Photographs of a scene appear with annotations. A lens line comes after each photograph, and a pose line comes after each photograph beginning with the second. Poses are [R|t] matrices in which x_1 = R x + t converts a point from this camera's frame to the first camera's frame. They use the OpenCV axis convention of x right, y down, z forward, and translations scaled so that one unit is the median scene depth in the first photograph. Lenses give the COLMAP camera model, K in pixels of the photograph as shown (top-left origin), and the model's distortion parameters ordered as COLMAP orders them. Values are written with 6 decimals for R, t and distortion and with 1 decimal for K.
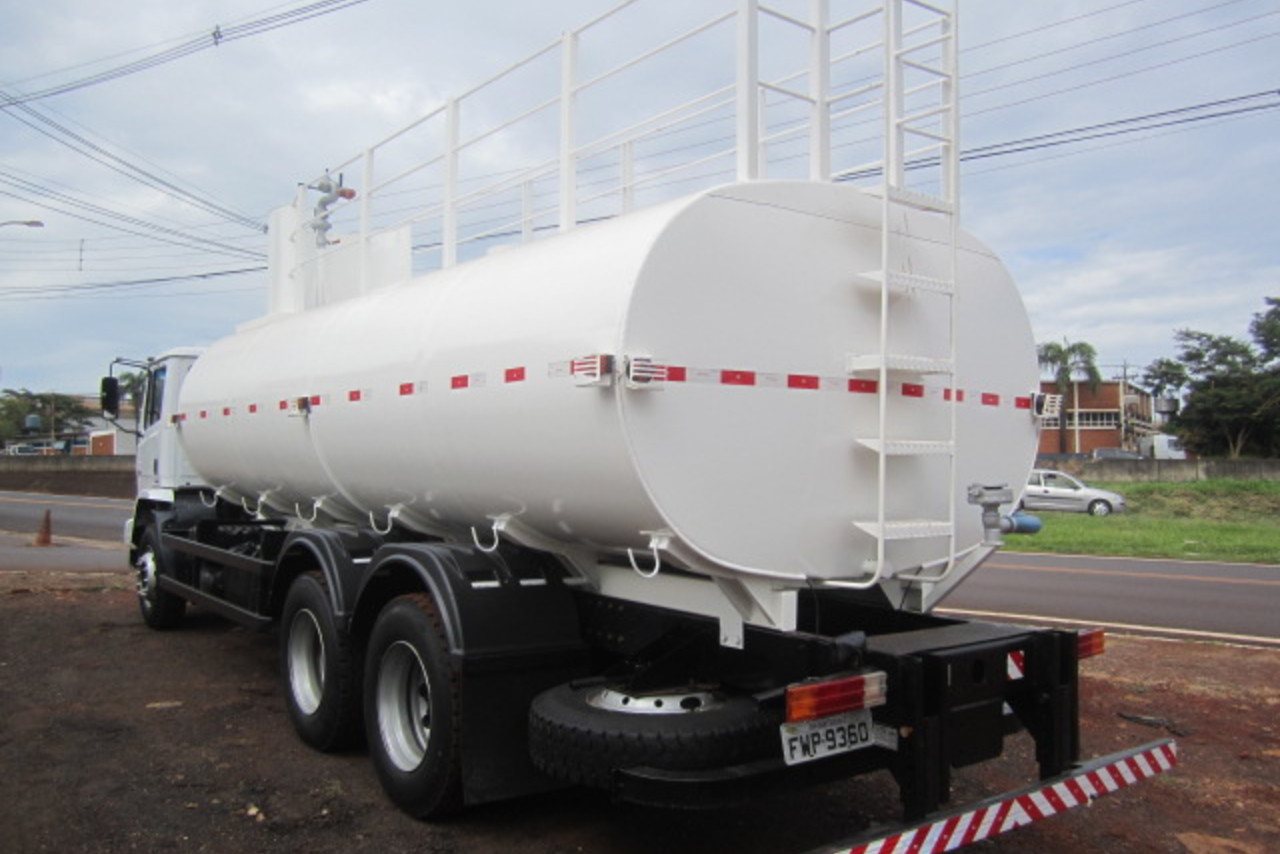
lens RADIAL K [[1024.8, 0, 639.2], [0, 1024.8, 476.9], [0, 0, 1]] dist [0.003596, 0.003345]
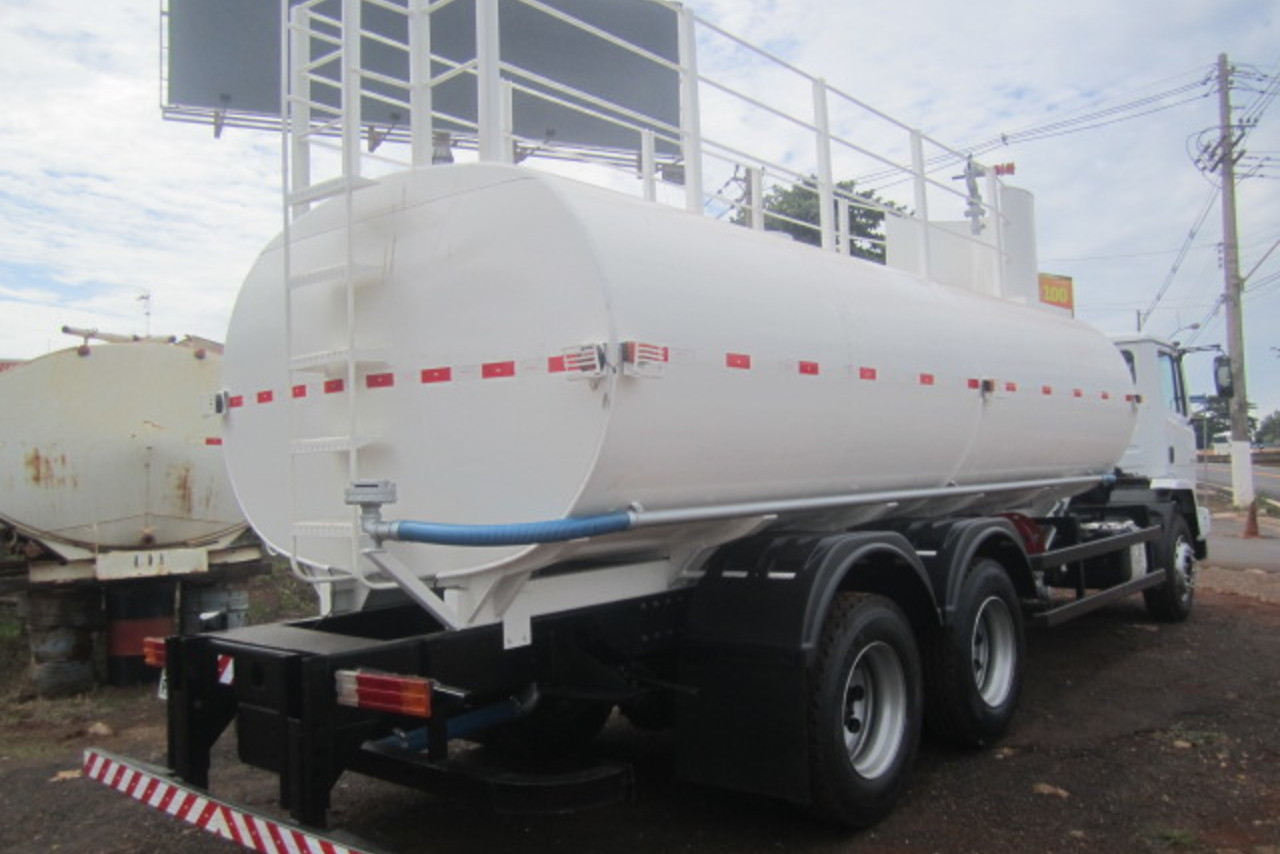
lens RADIAL K [[1080.3, 0, 640.0], [0, 1080.3, 427.0], [0, 0, 1]] dist [-0.016941, -0.017648]
pose [[0.230031, -0.049792, -0.971909, 1.291920], [0.034558, 0.998478, -0.042974, 0.008534], [0.972570, -0.023702, 0.231401, 1.017509]]
